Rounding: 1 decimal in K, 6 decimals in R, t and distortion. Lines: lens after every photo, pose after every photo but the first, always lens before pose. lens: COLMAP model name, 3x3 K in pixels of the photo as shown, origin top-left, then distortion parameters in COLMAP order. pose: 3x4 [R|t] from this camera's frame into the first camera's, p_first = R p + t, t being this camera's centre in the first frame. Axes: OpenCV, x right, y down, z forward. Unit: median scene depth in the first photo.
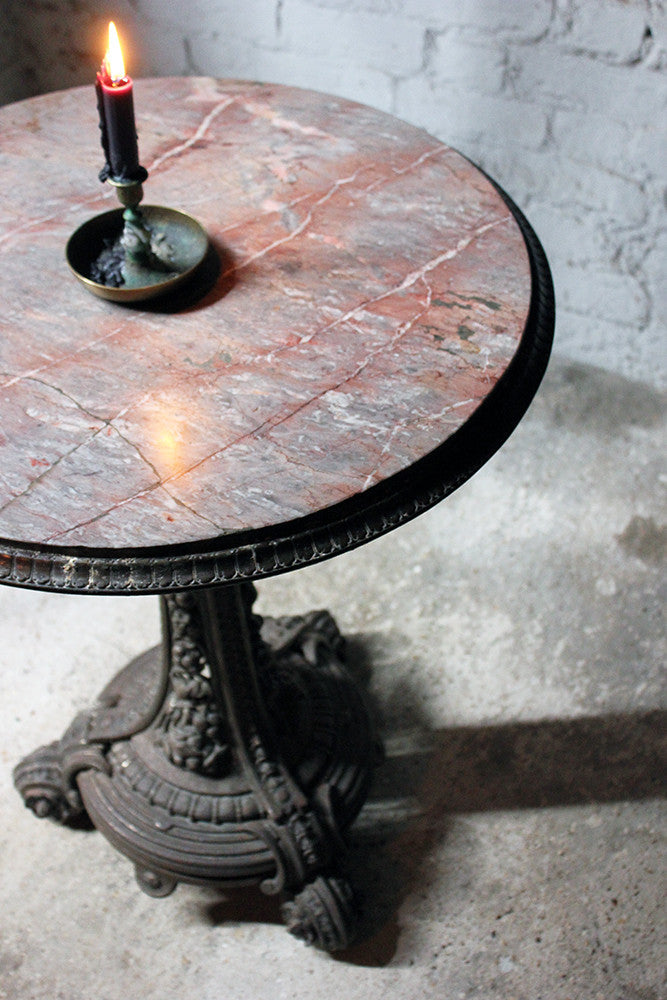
lens RADIAL K [[1356.8, 0, 344.8], [0, 1356.8, 513.5], [0, 0, 1]] dist [-0.084408, 0.169245]
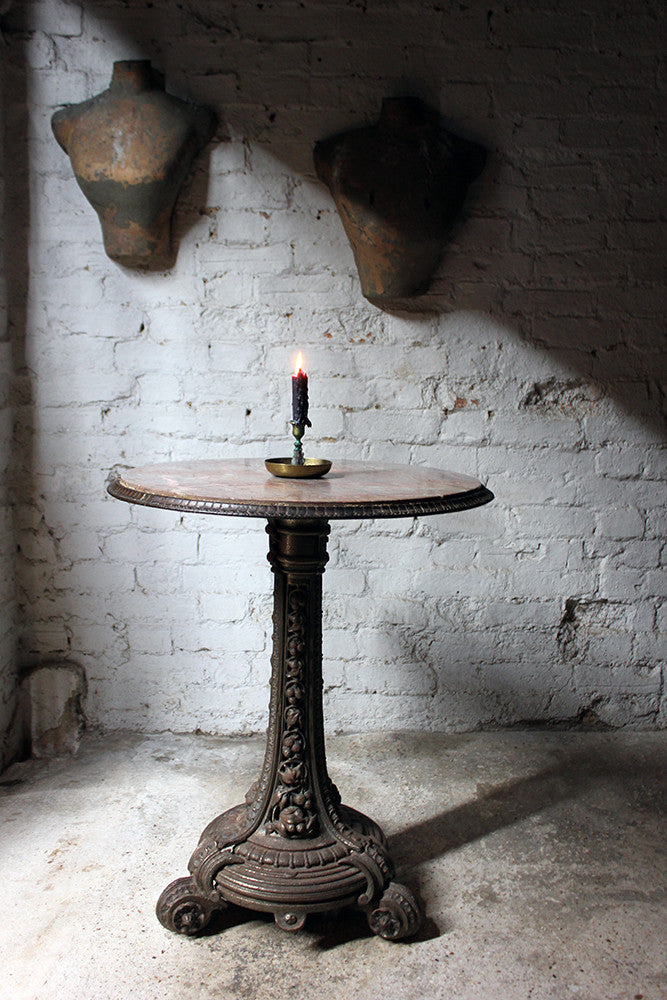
lens RADIAL K [[945.5, 0, 341.3], [0, 945.5, 520.6], [0, 0, 1]] dist [-0.145309, 0.148466]
pose [[0.912544, -0.039445, 0.407073, -0.420584], [0.272095, 0.801647, -0.532283, 0.334799], [-0.305333, 0.596494, 0.742271, 0.041049]]
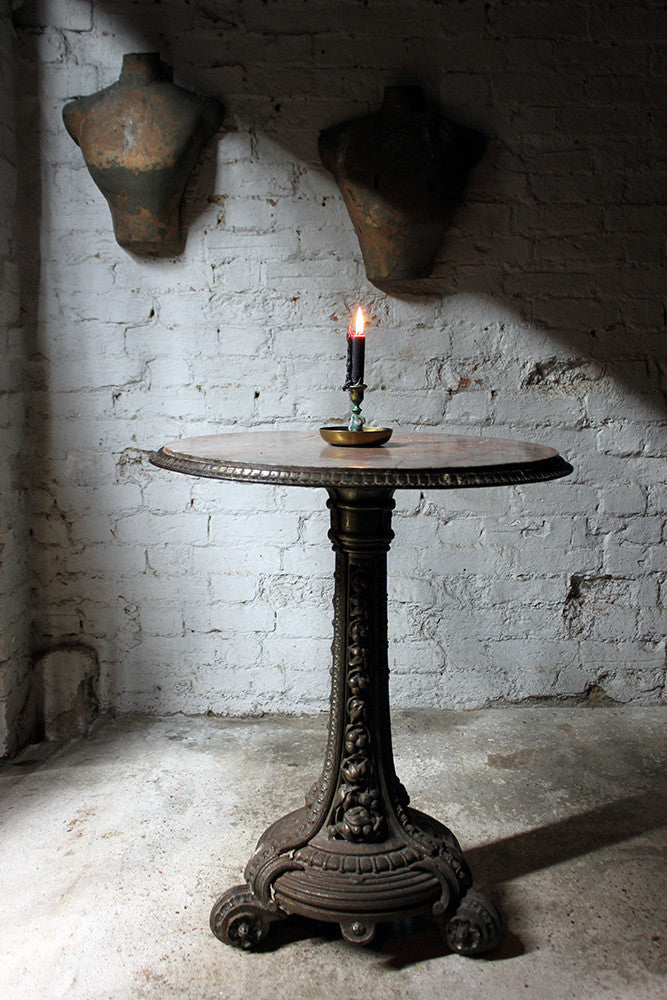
lens RADIAL K [[946.8, 0, 343.5], [0, 946.8, 522.1], [0, 0, 1]] dist [-0.143646, 0.141808]
pose [[0.908375, -0.042242, 0.416018, -0.452571], [0.287704, 0.785107, -0.548482, 0.393571], [-0.303450, 0.617917, 0.725325, 0.067009]]
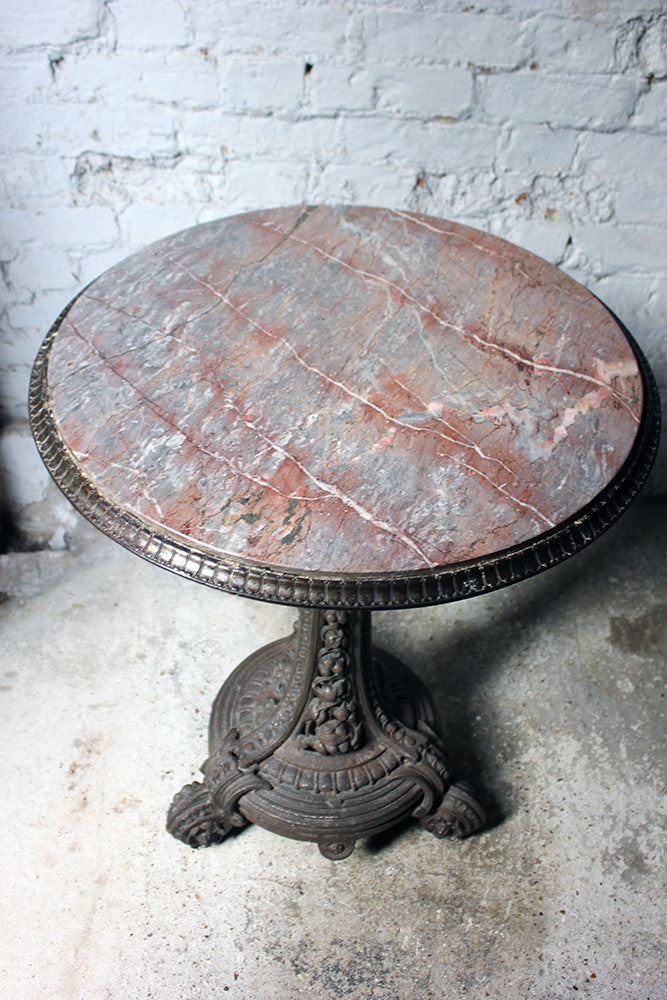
lens RADIAL K [[1029.1, 0, 344.2], [0, 1029.1, 511.1], [0, 0, 1]] dist [-0.131607, 0.144948]
pose [[0.912812, -0.247023, 0.325197, -0.320166], [0.253015, 0.967153, 0.024459, -0.198449], [-0.320557, 0.059953, 0.945330, 0.218270]]
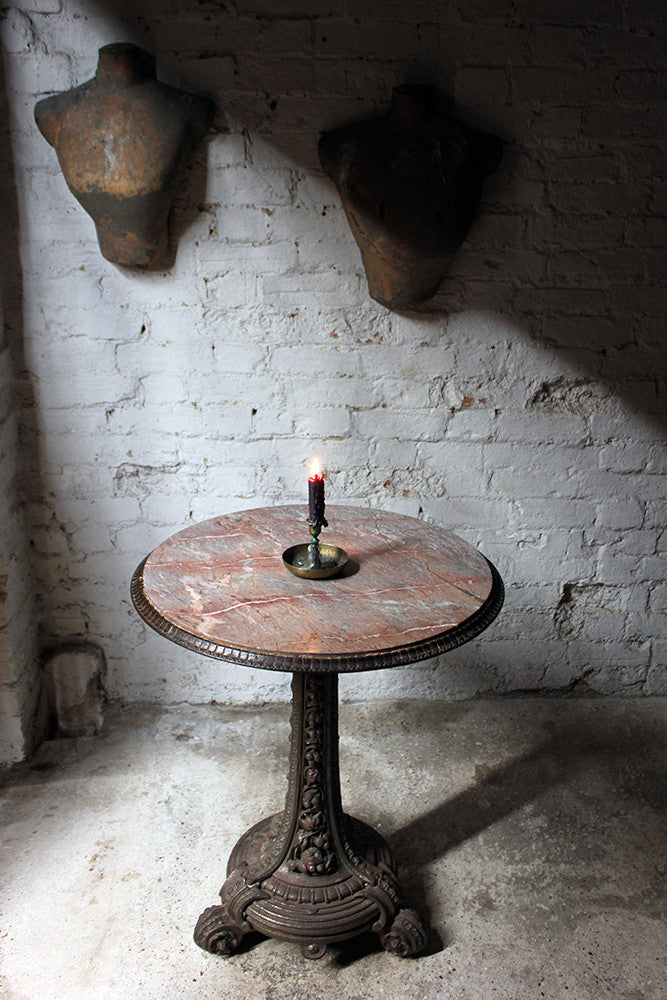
lens RADIAL K [[943.2, 0, 339.6], [0, 943.2, 519.0], [0, 0, 1]] dist [-0.144337, 0.144394]
pose [[0.907241, -0.134963, 0.398370, -0.430182], [0.282950, 0.896613, -0.340623, 0.086149], [-0.311212, 0.421746, 0.851632, -0.120058]]
